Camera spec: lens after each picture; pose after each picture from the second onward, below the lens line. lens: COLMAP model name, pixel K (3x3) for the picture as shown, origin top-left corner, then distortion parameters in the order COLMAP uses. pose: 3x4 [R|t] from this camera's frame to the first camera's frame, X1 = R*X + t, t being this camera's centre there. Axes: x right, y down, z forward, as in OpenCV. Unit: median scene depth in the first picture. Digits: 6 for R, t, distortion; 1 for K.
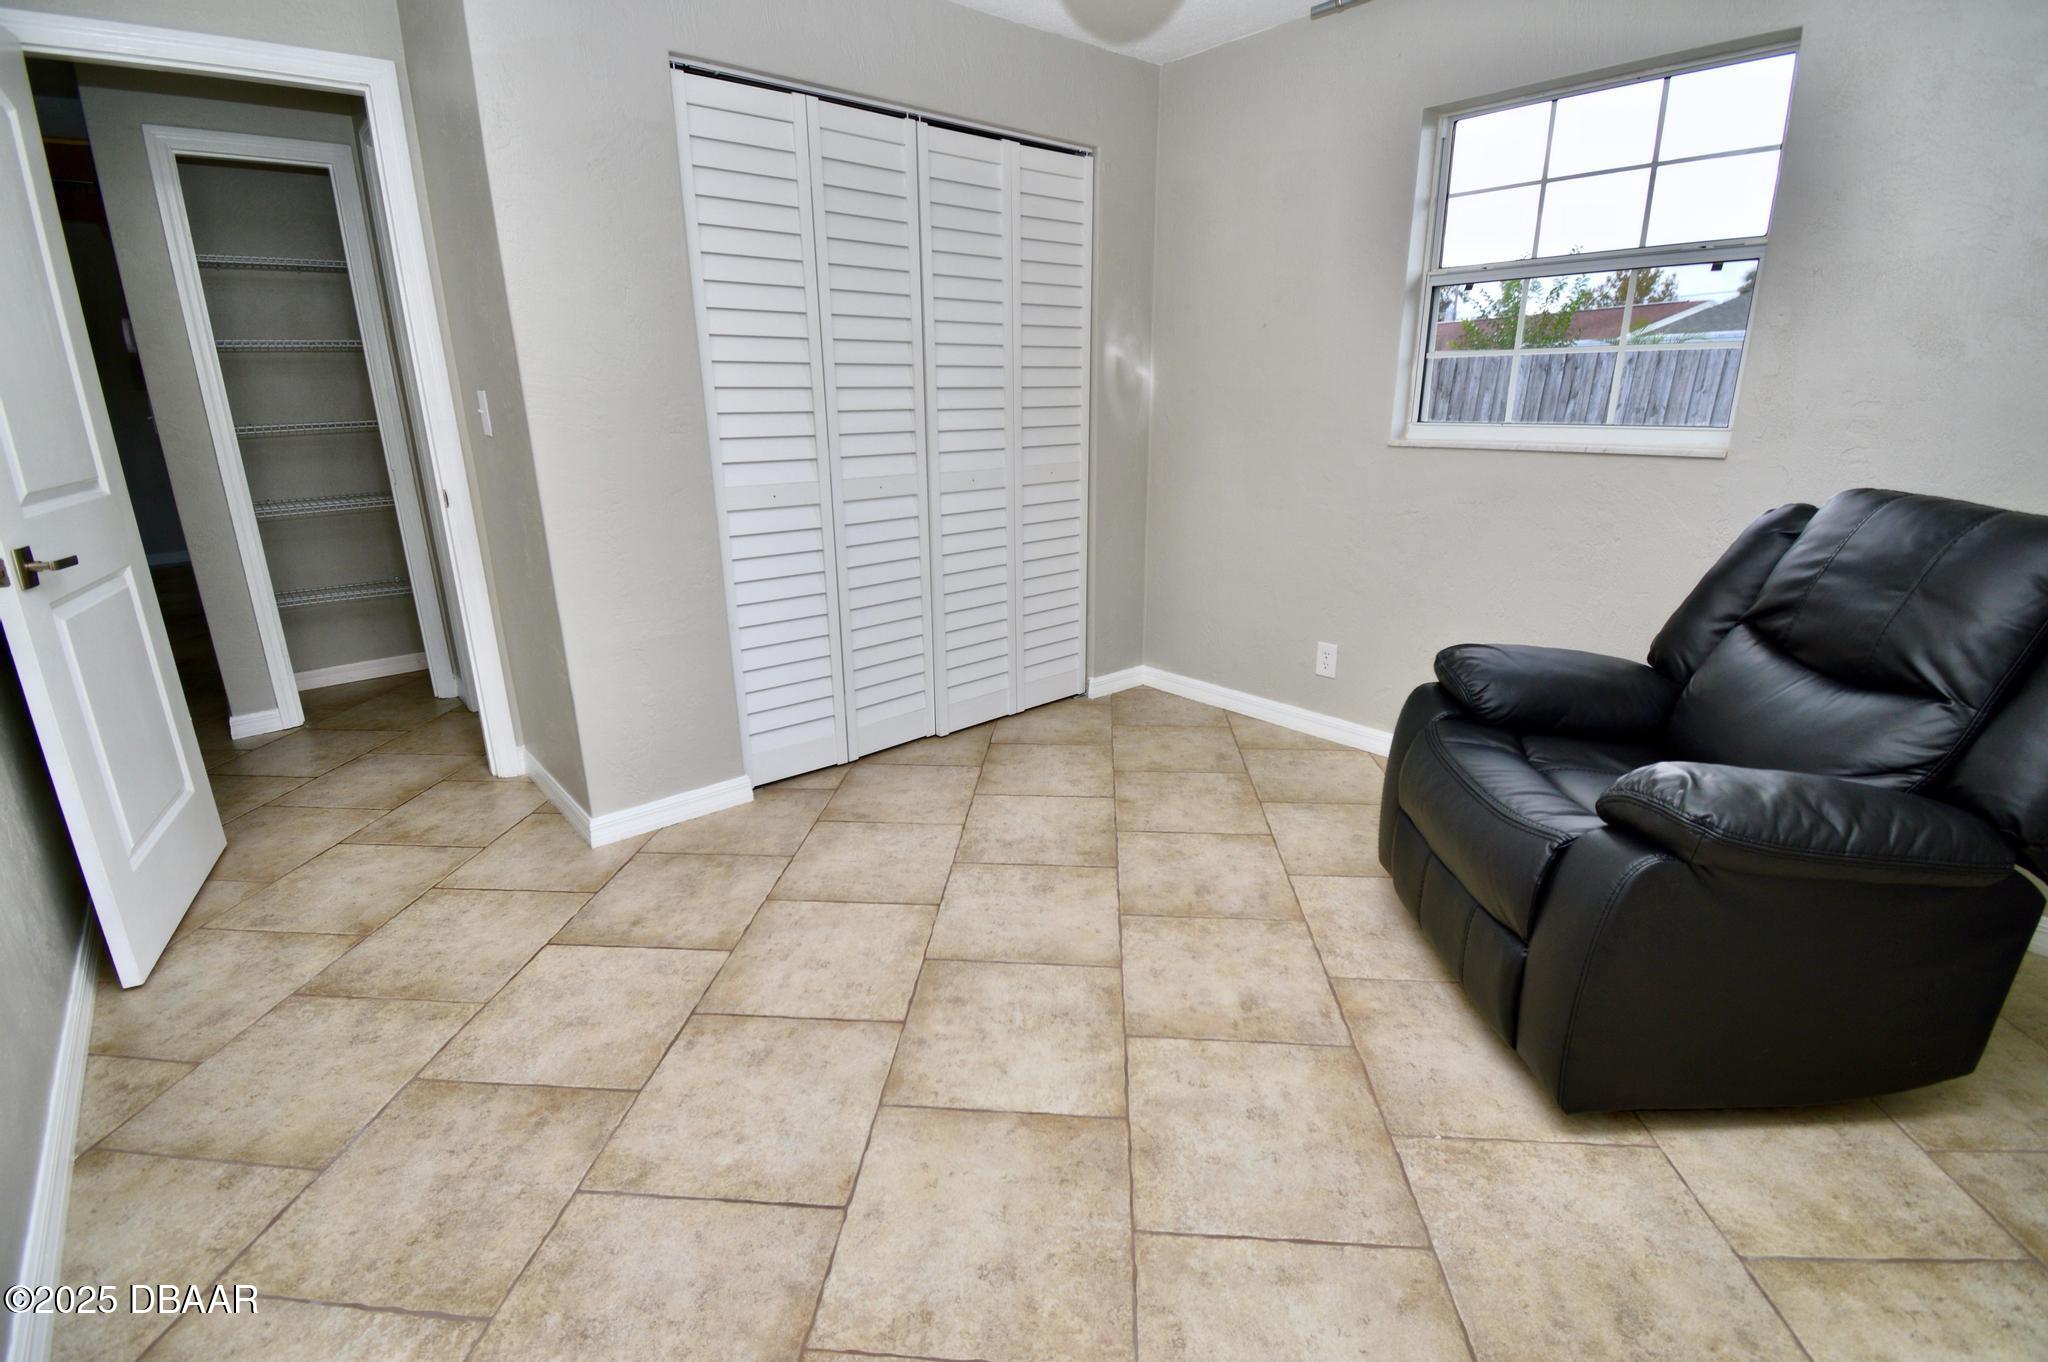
lens RADIAL K [[911.6, 0, 1024.7], [0, 911.6, 674.1], [0, 0, 1]] dist [0.015157, -0.022064]
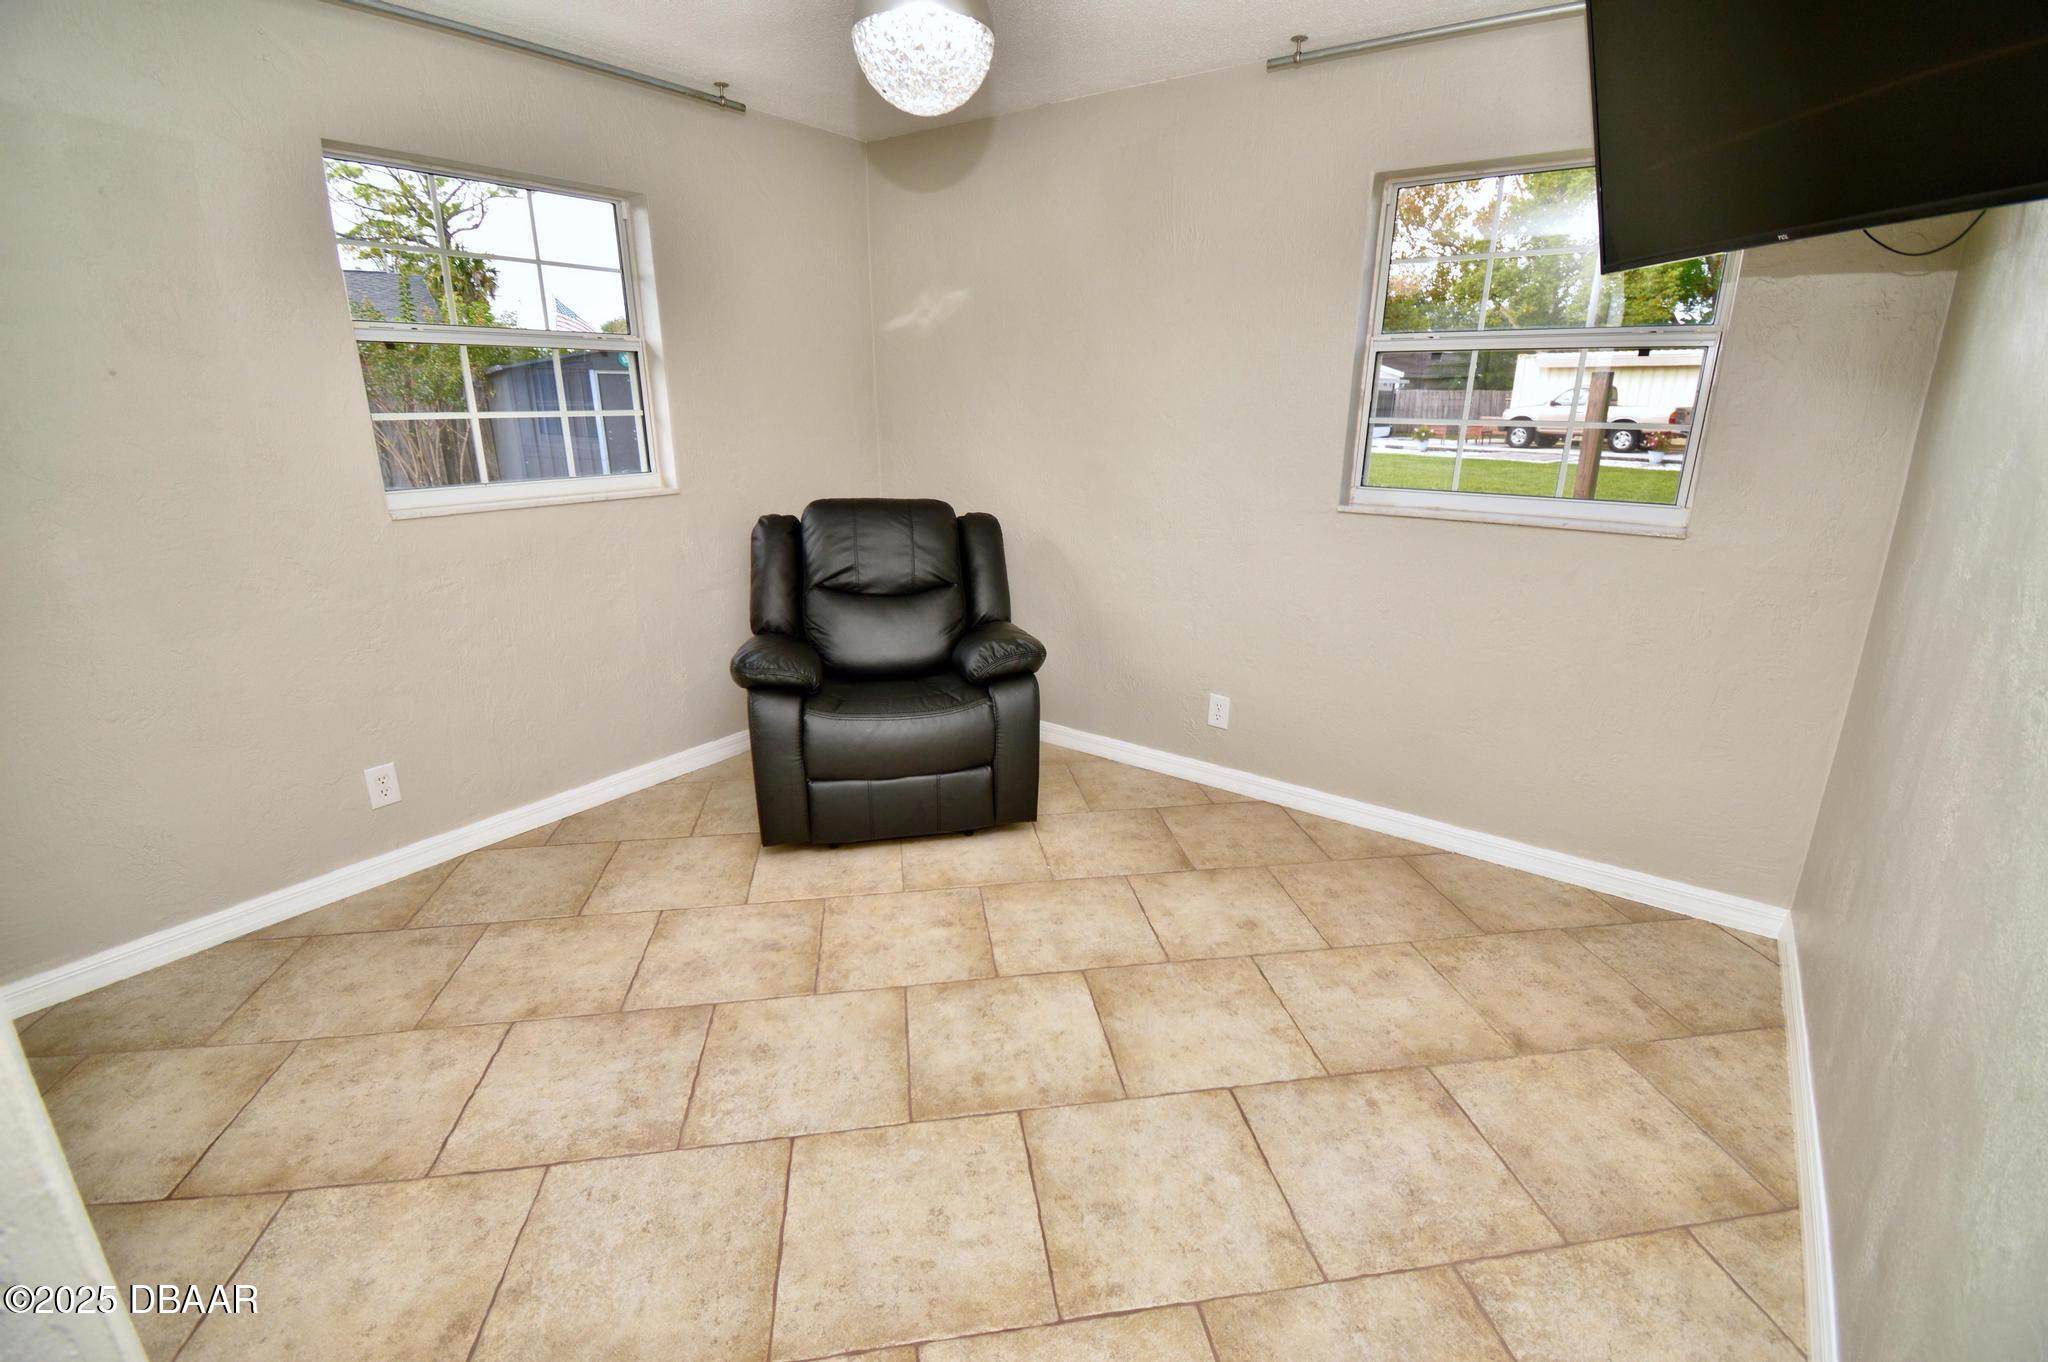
lens RADIAL K [[911.6, 0, 1016.8], [0, 911.6, 671.8], [0, 0, 1]] dist [0.015157, -0.022064]
pose [[-0.217896, -0.276910, 0.935864, -1.052105], [0.287453, 0.898161, 0.332682, -0.431295], [-0.932680, 0.341507, -0.116107, 1.077528]]
